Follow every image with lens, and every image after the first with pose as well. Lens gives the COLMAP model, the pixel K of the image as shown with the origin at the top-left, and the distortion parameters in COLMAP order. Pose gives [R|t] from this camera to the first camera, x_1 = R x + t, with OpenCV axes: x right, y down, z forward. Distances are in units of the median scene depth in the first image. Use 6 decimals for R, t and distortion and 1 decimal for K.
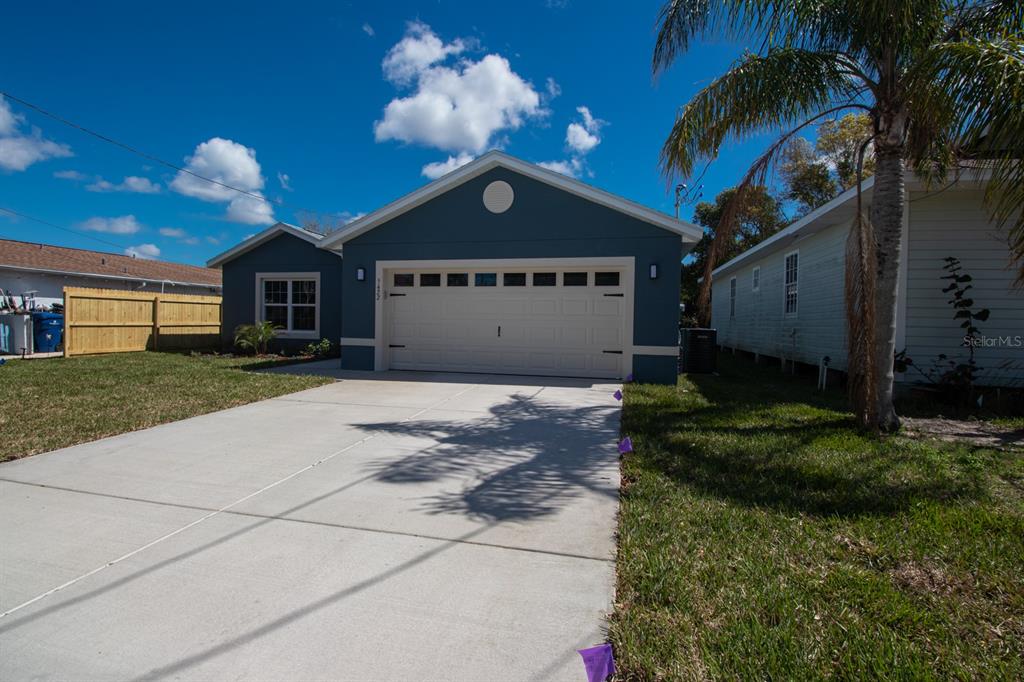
lens RADIAL K [[475.2, 0, 509.4], [0, 475.2, 331.0], [0, 0, 1]] dist [0.000134, -0.013443]
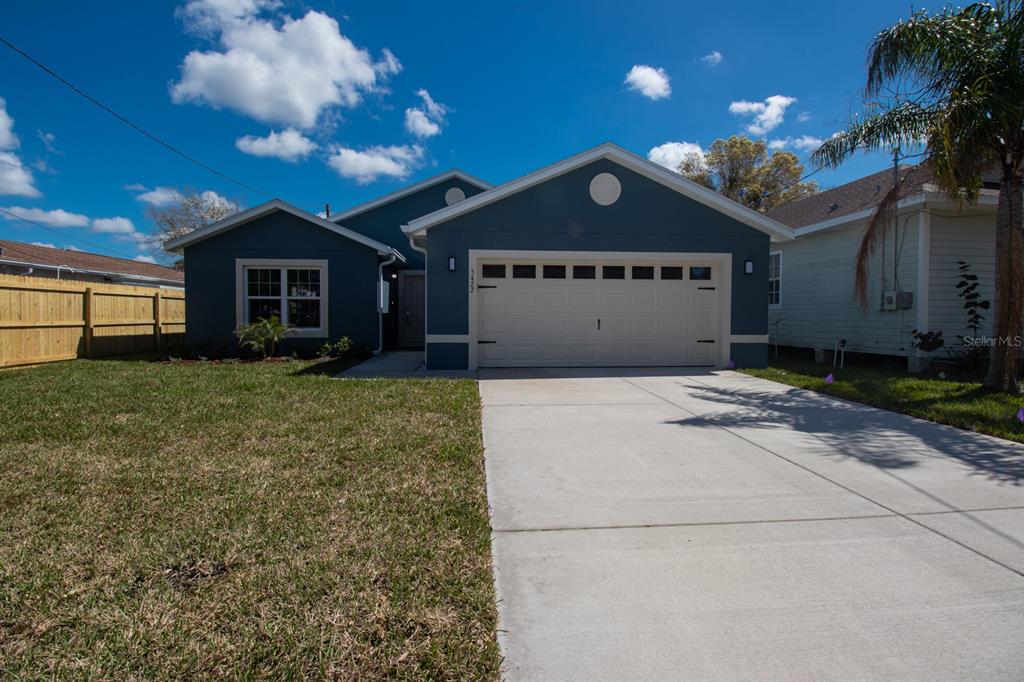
lens RADIAL K [[475.8, 0, 511.7], [0, 475.8, 327.0], [0, 0, 1]] dist [-0.002079, -0.013632]
pose [[0.949405, -0.019602, 0.313442, -0.459512], [0.017571, 0.999802, 0.009303, -0.005216], [-0.313562, -0.003325, 0.949562, 0.098779]]
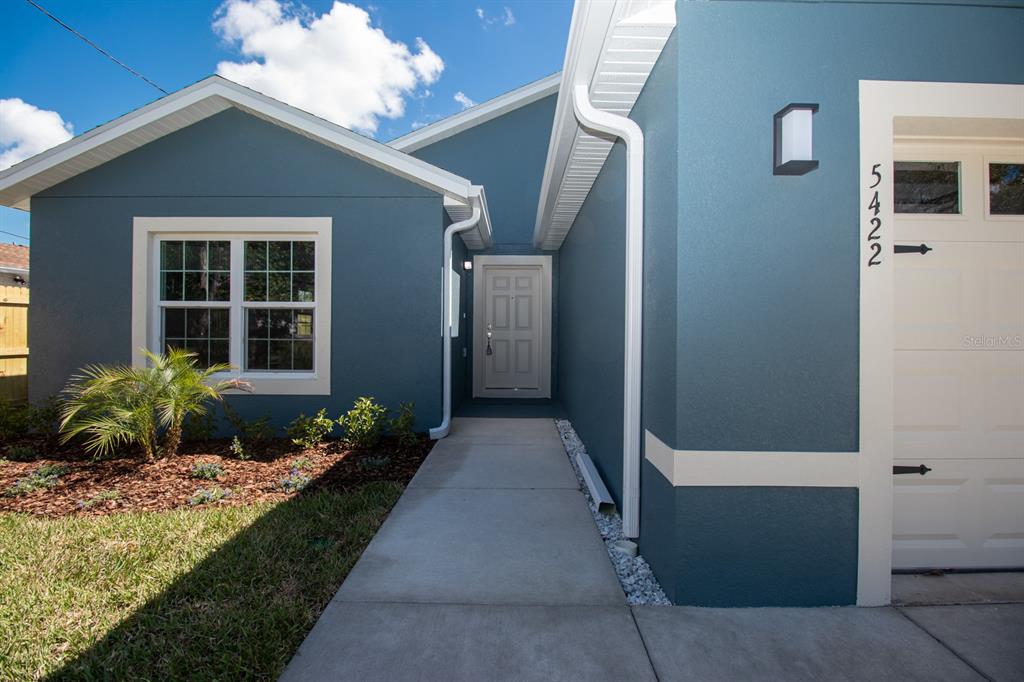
lens RADIAL K [[475.2, 0, 509.4], [0, 475.2, 331.0], [0, 0, 1]] dist [0.000134, -0.013443]
pose [[0.974350, -0.011167, 0.224761, -0.448578], [0.014620, 0.999799, -0.013706, -0.033858], [-0.224563, 0.016641, 0.974317, 0.778412]]
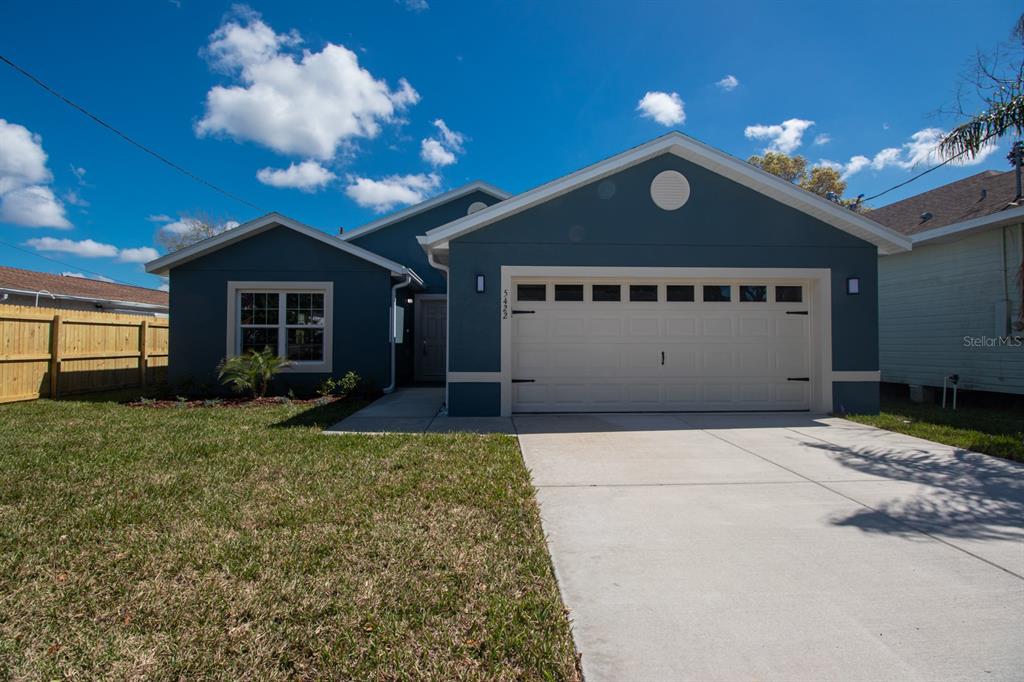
lens RADIAL K [[475.2, 0, 509.4], [0, 475.2, 331.0], [0, 0, 1]] dist [0.000134, -0.013443]
pose [[0.959708, -0.008912, 0.280858, -0.444296], [0.020274, 0.999088, -0.037574, -0.017848], [-0.280267, 0.041754, 0.959014, 0.276971]]
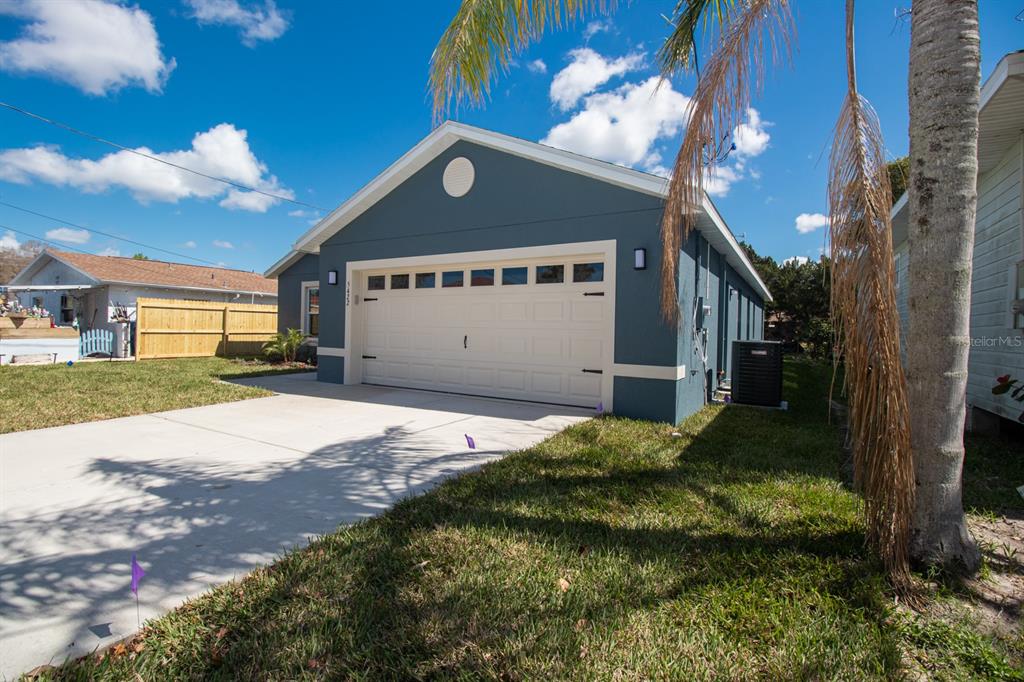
lens RADIAL K [[475.2, 0, 509.4], [0, 475.2, 331.0], [0, 0, 1]] dist [0.000134, -0.013443]
pose [[0.953089, 0.003437, -0.302669, 0.267987], [-0.009627, 0.999774, -0.018963, -0.002697], [0.302536, 0.020987, 0.952907, 0.222354]]
